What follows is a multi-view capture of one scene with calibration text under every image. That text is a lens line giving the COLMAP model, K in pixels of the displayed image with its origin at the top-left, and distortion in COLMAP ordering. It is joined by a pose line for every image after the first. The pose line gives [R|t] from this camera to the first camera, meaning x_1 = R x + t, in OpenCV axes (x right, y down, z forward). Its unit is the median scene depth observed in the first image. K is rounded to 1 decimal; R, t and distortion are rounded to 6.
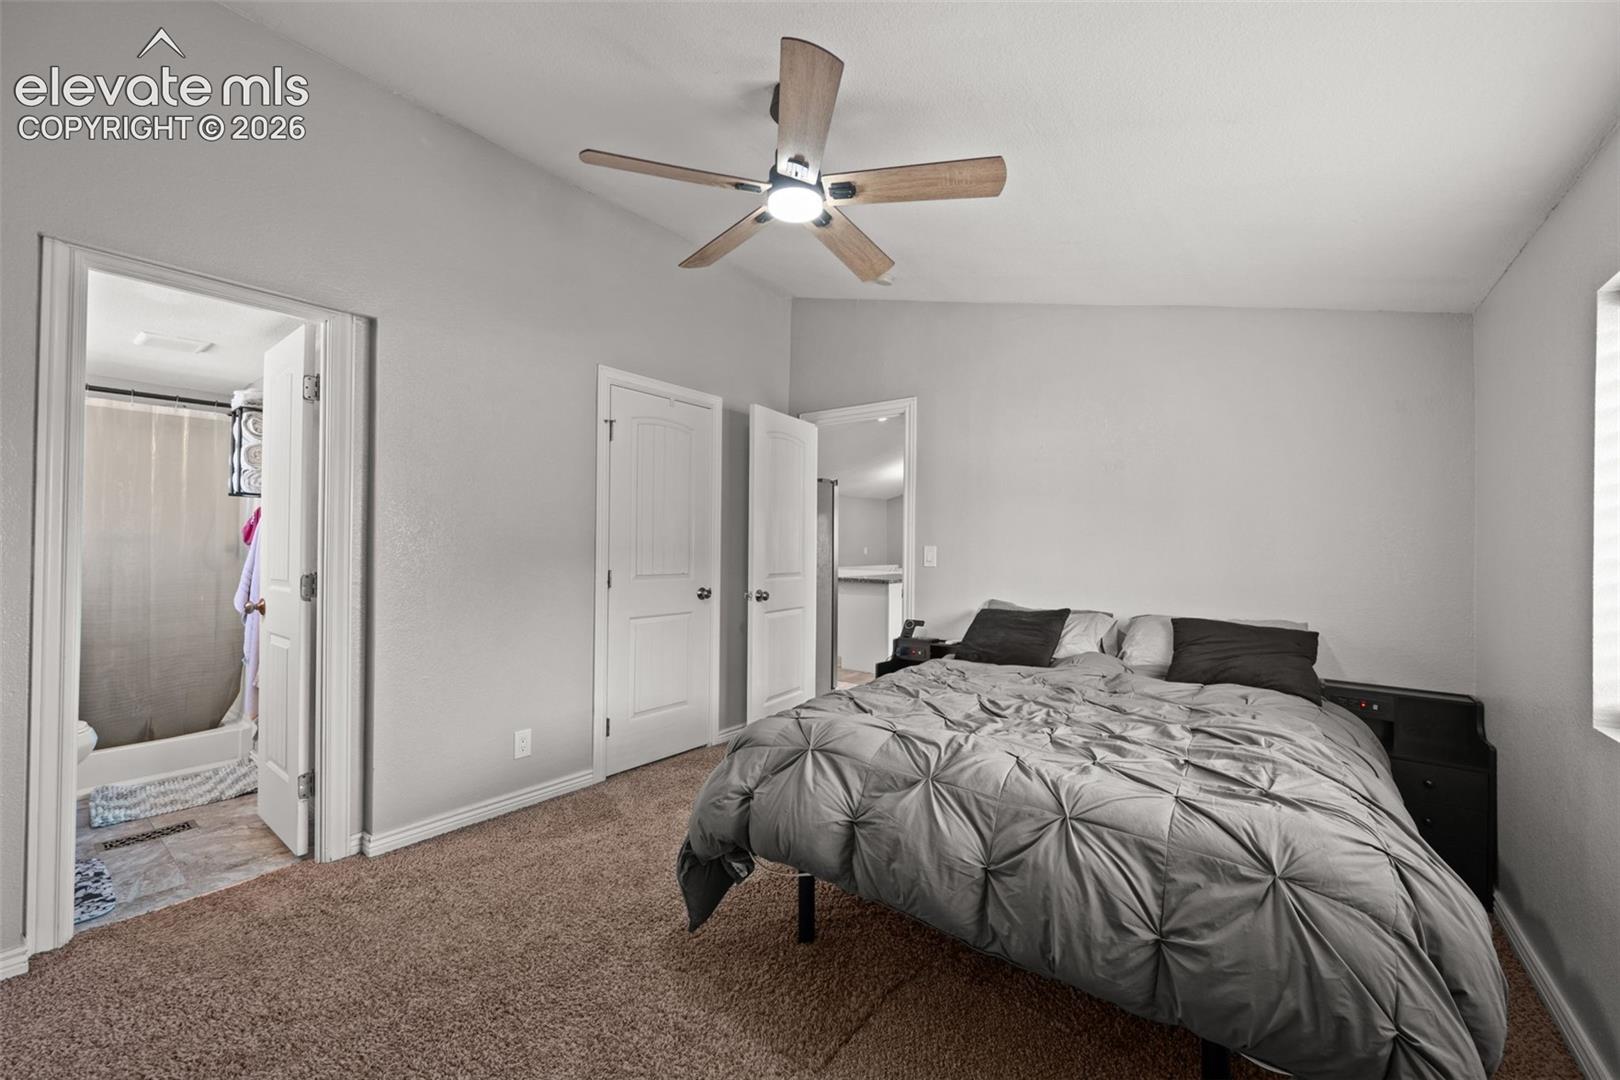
lens RADIAL K [[637.2, 0, 804.7], [0, 637.2, 531.8], [0, 0, 1]] dist [0.003359, 0.000072]
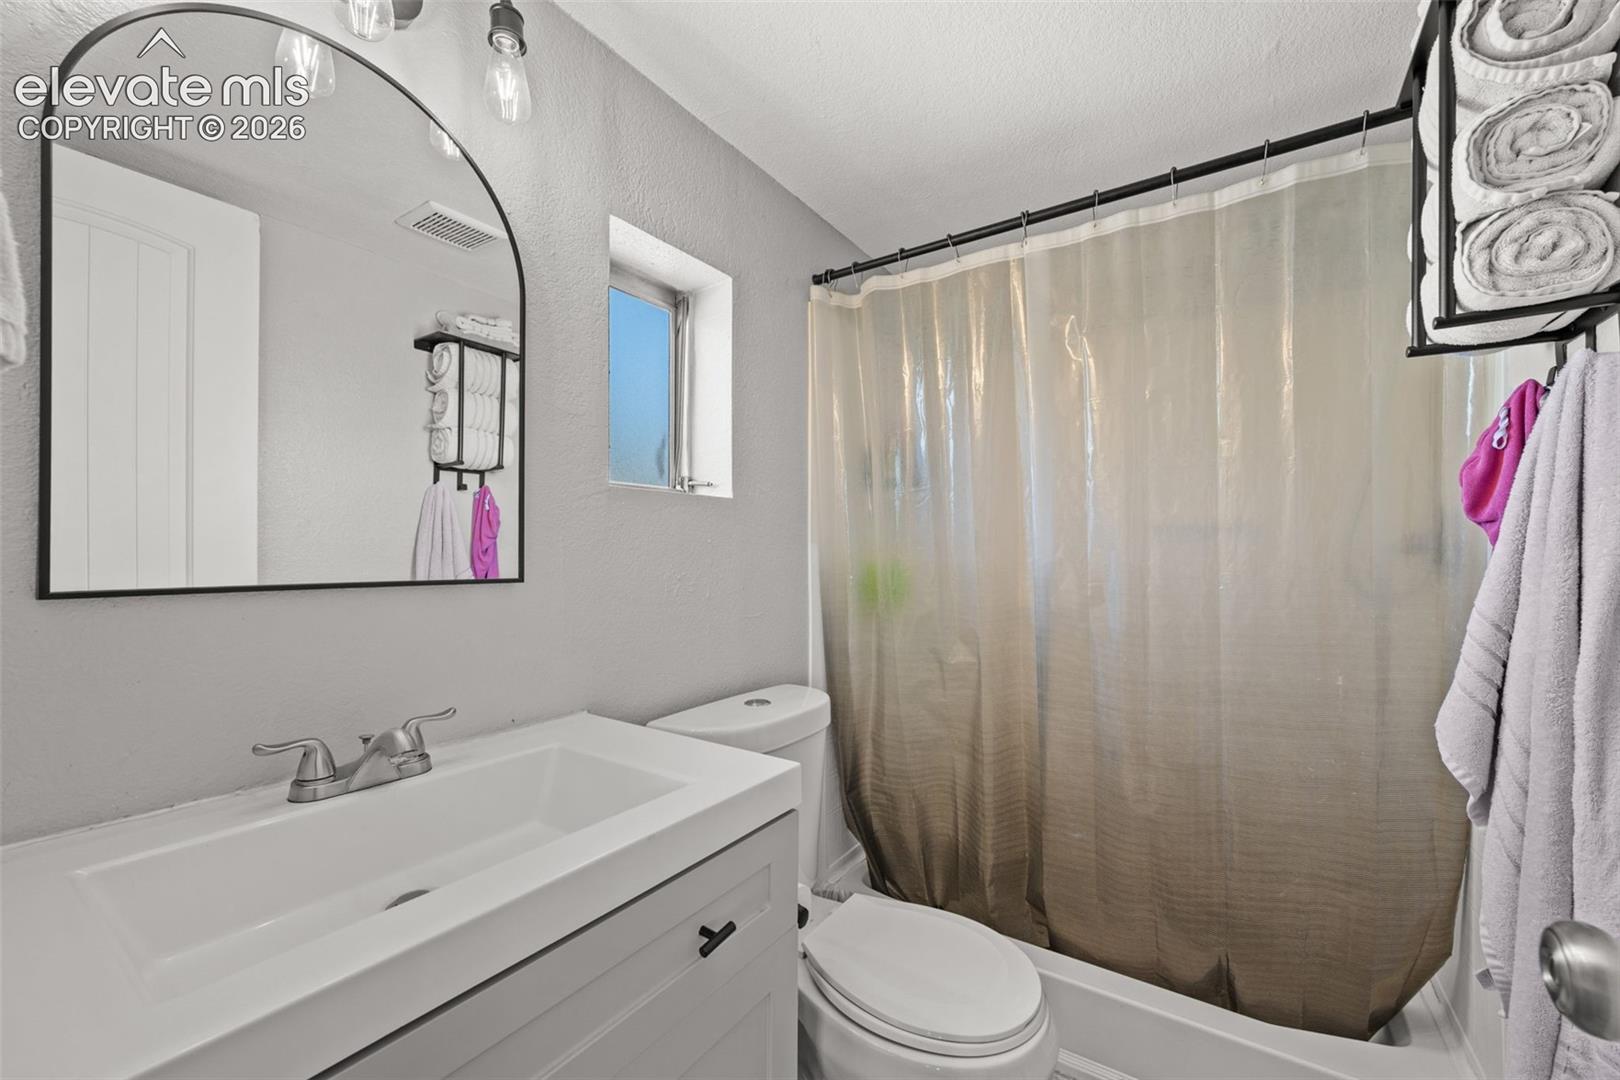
lens RADIAL K [[637.2, 0, 820.4], [0, 637.2, 544.6], [0, 0, 1]] dist [0.003359, 0.000072]
pose [[0.092767, -0.015005, -0.995575, -0.636388], [0.007780, 0.999867, -0.014345, 0.030589], [0.995657, -0.006415, 0.092871, 0.704588]]
